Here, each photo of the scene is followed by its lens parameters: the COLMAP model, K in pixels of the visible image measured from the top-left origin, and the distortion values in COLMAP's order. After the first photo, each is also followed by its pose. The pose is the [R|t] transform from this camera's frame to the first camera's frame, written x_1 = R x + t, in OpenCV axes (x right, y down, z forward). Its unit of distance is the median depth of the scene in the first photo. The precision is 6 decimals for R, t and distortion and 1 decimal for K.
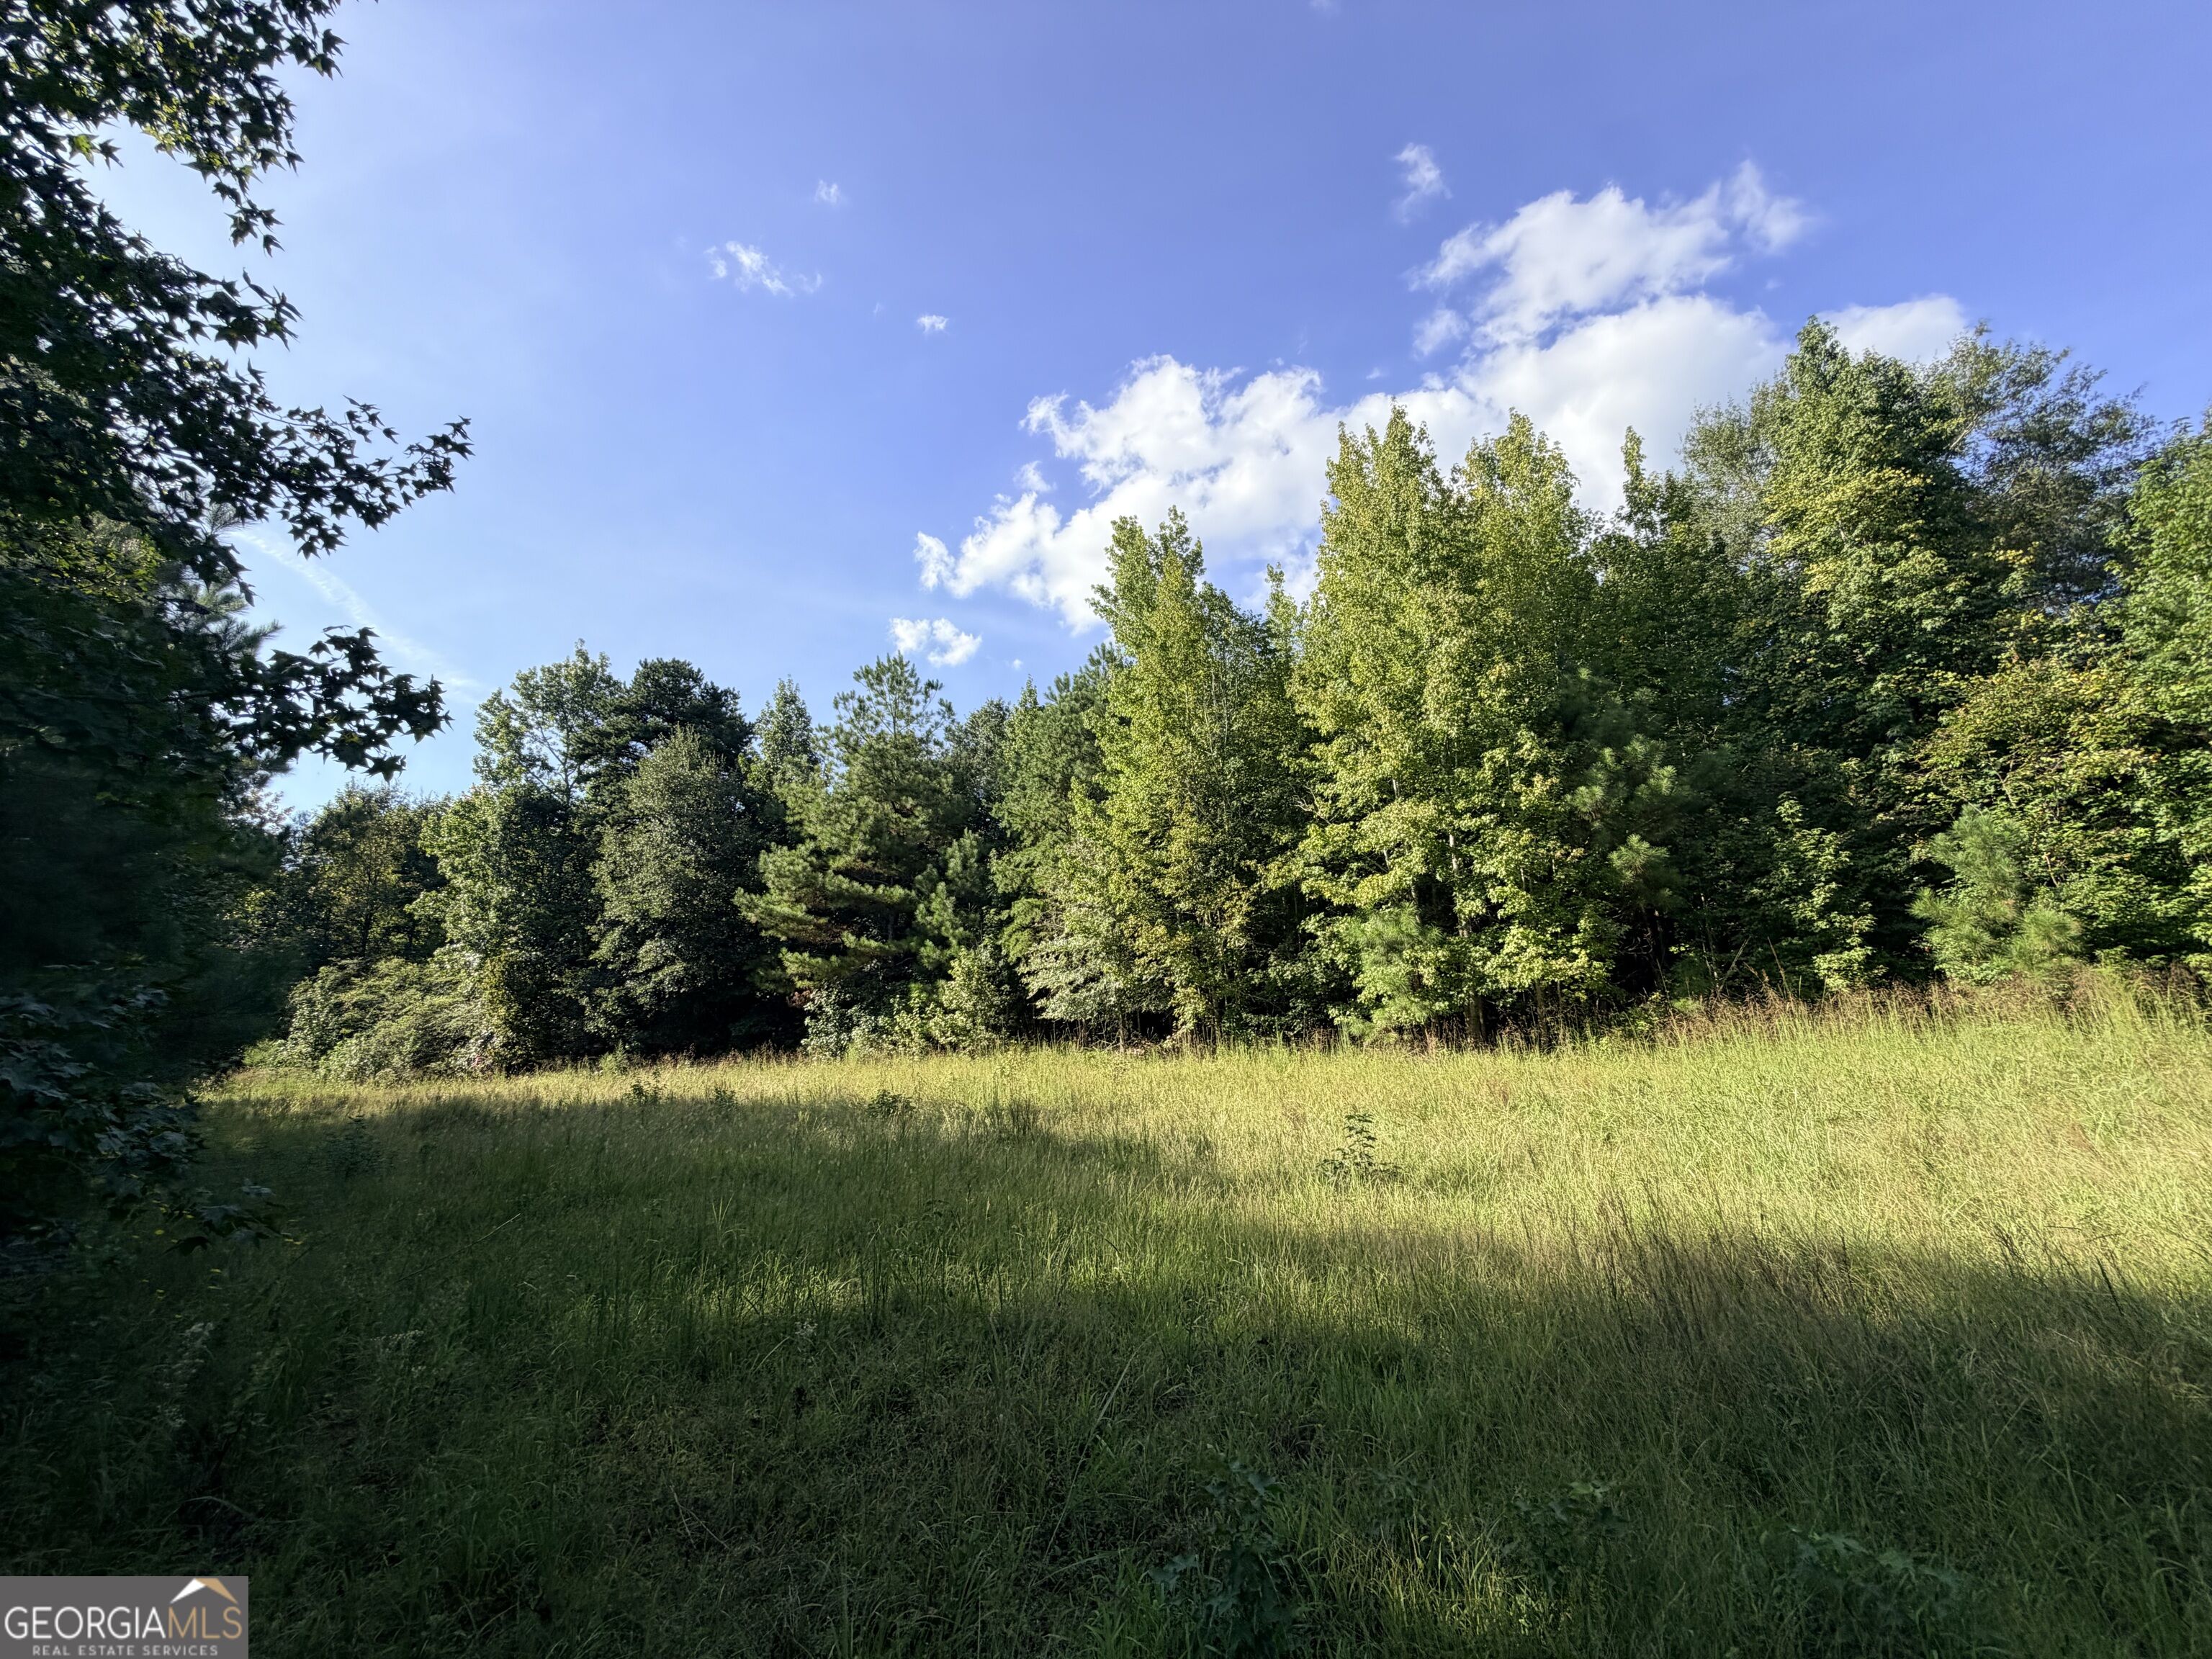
lens RADIAL K [[889.3, 0, 1095.4], [0, 889.3, 832.6], [0, 0, 1]] dist [-0.002404, 0.001760]
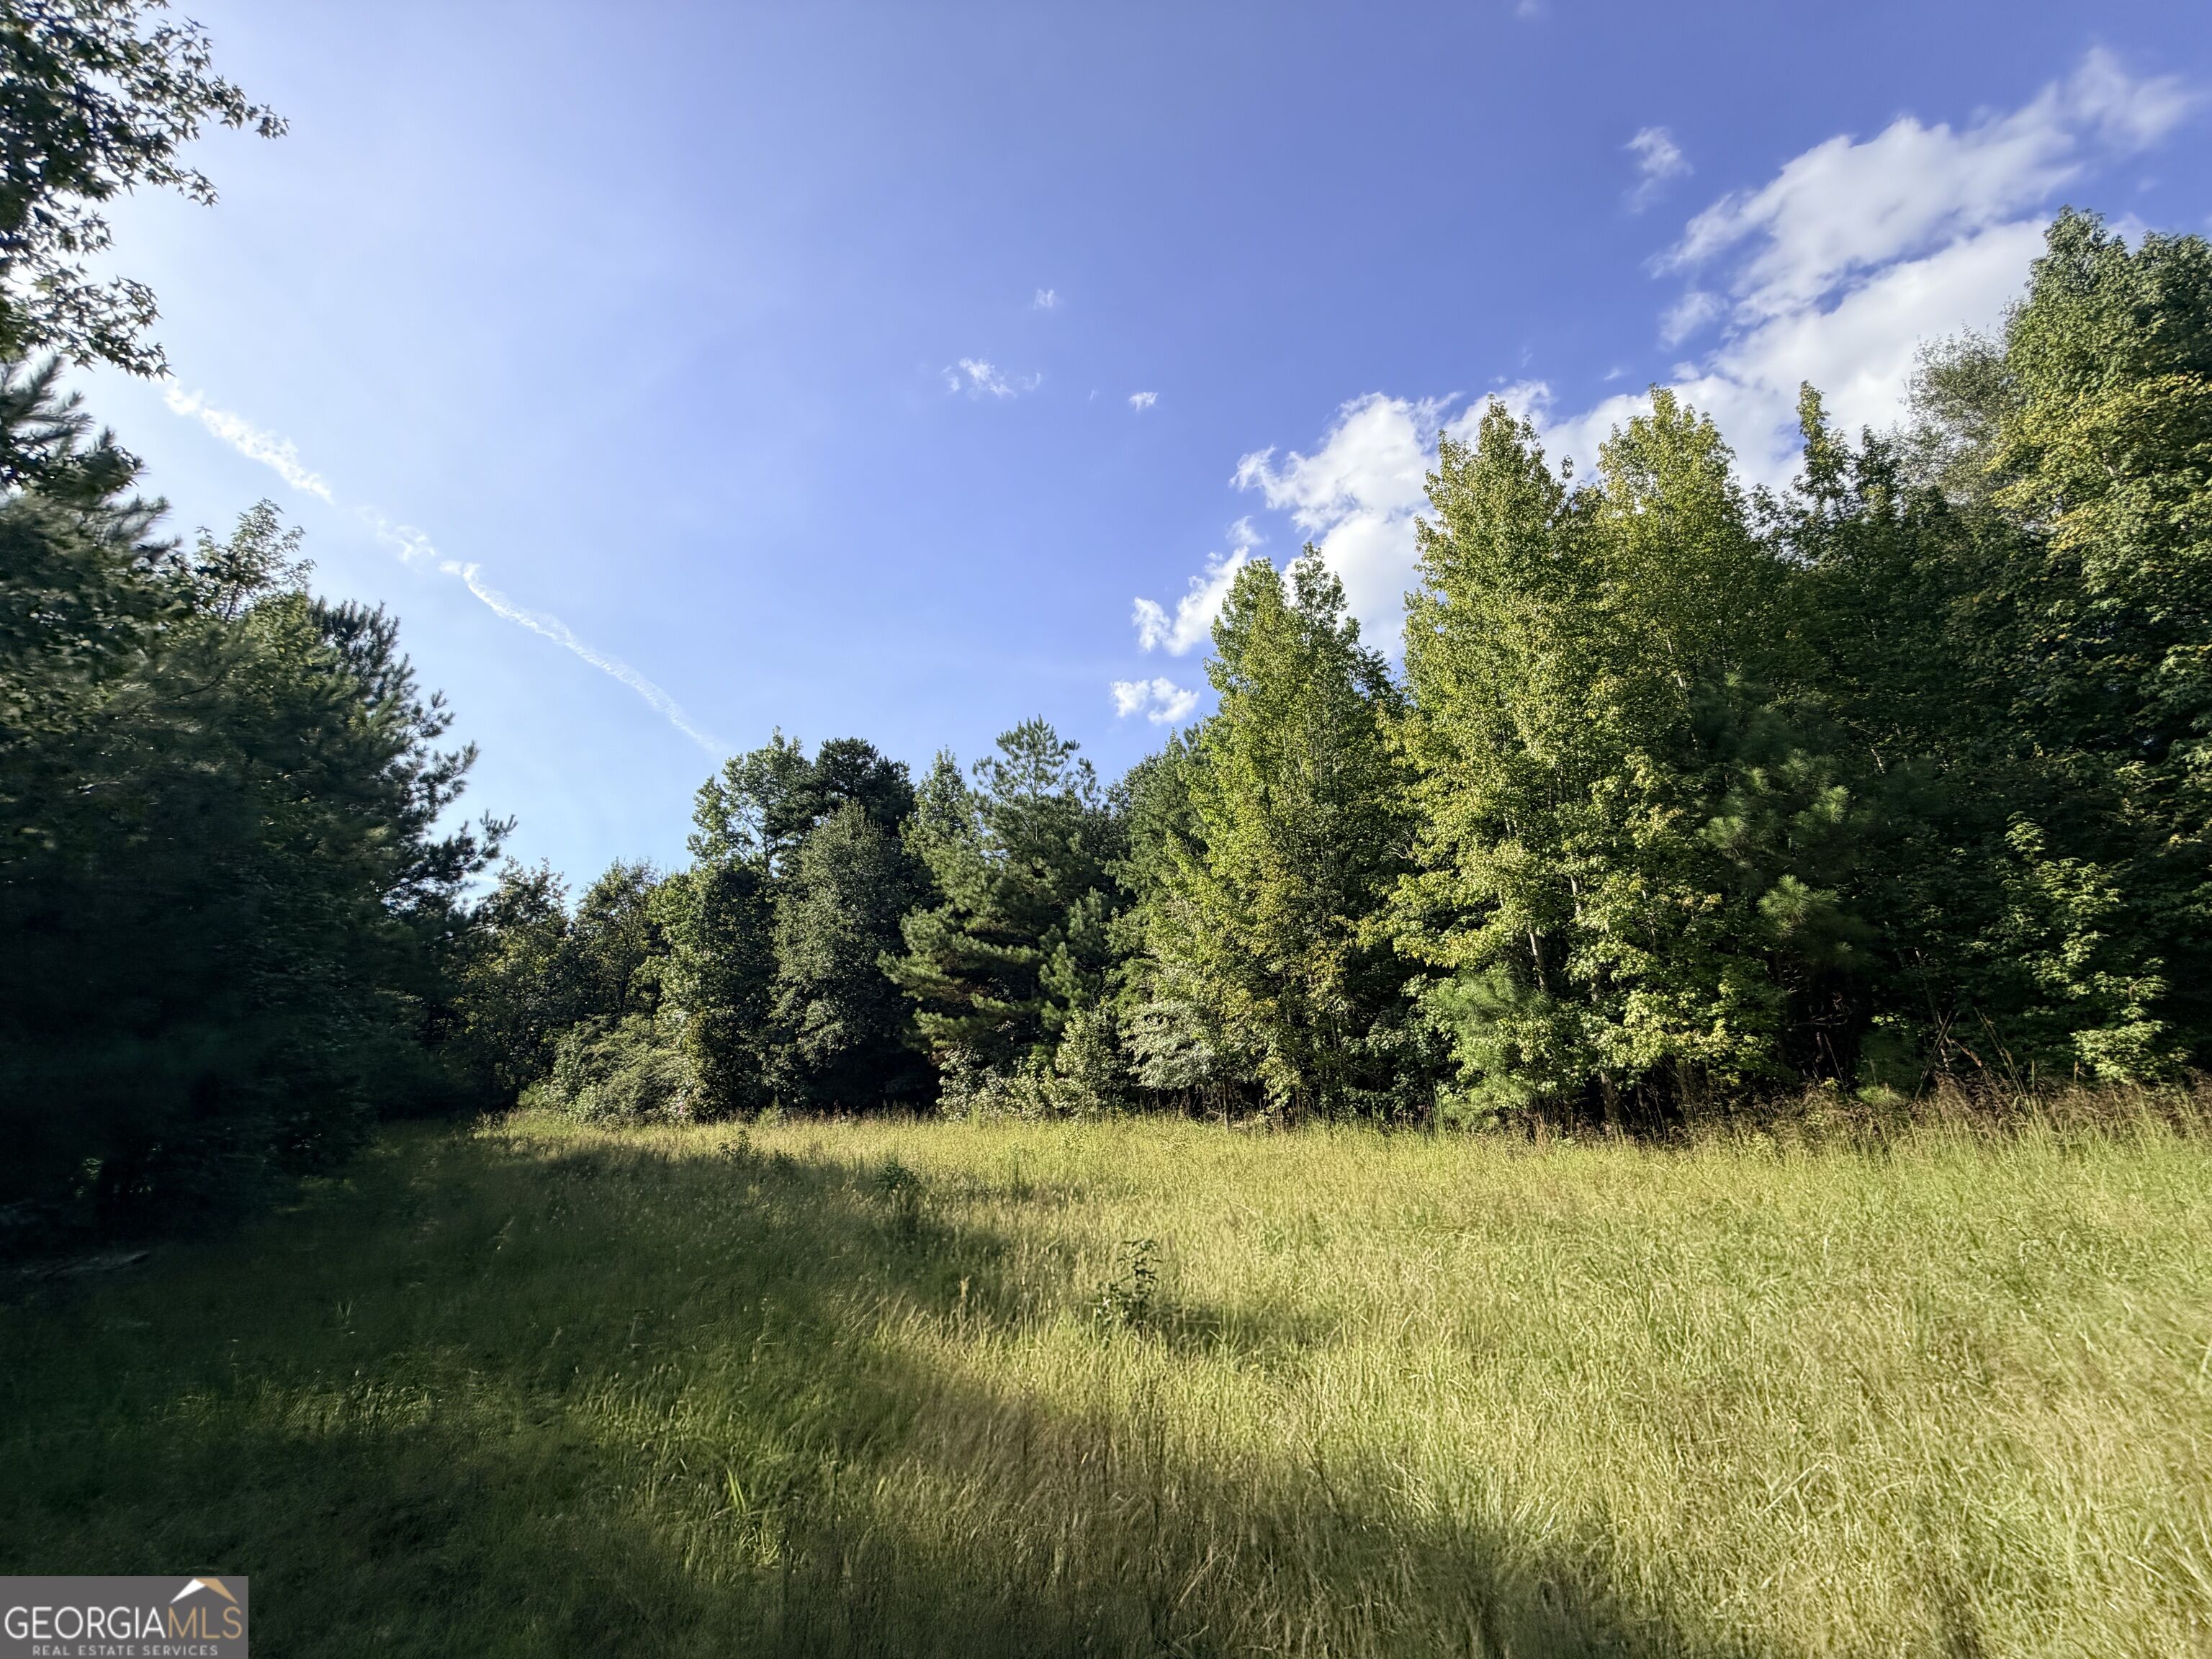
lens RADIAL K [[889.3, 0, 1100.8], [0, 889.3, 835.4], [0, 0, 1]] dist [-0.002404, 0.001760]
pose [[0.968554, -0.044226, -0.244843, 0.162085], [0.030336, 0.997724, -0.060214, -0.003054], [0.246948, 0.050892, 0.967691, 0.059532]]
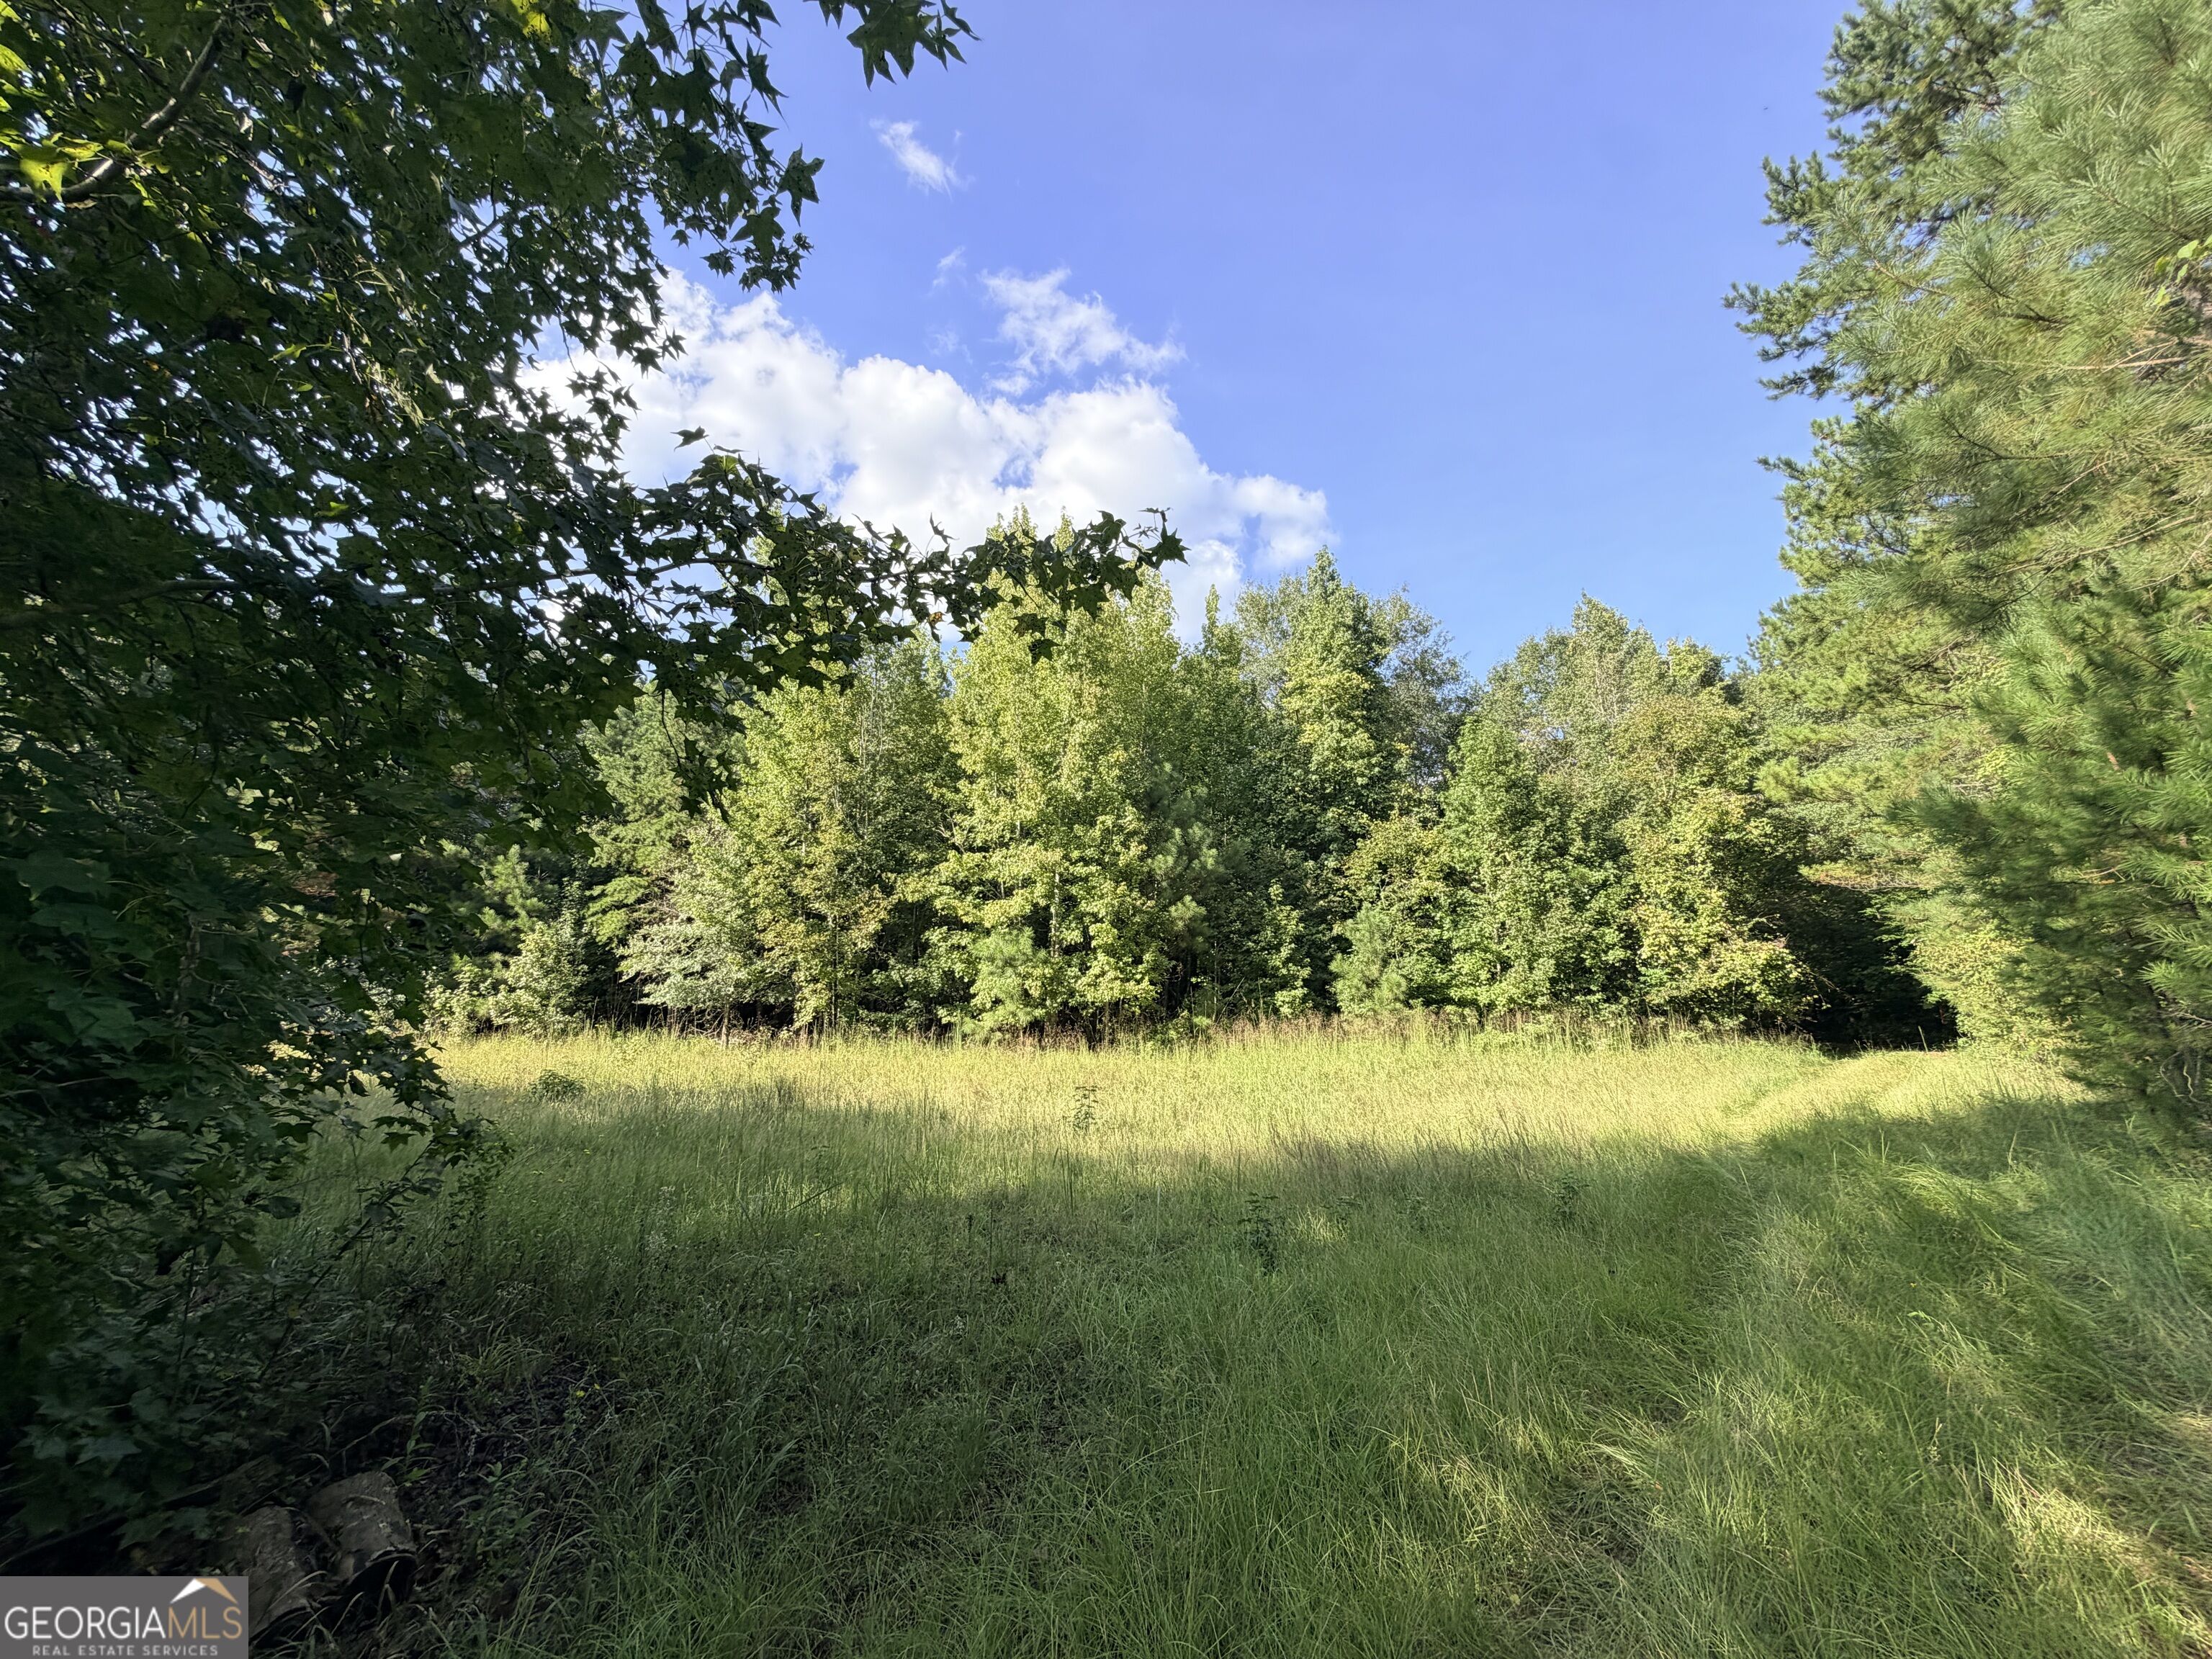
lens RADIAL K [[889.3, 0, 1104.2], [0, 889.3, 838.1], [0, 0, 1]] dist [-0.002404, 0.001760]
pose [[0.852071, 0.147476, 0.502221, -0.162113], [-0.152566, 0.987800, -0.031221, -0.018022], [-0.500698, -0.050019, 0.864176, -0.091745]]
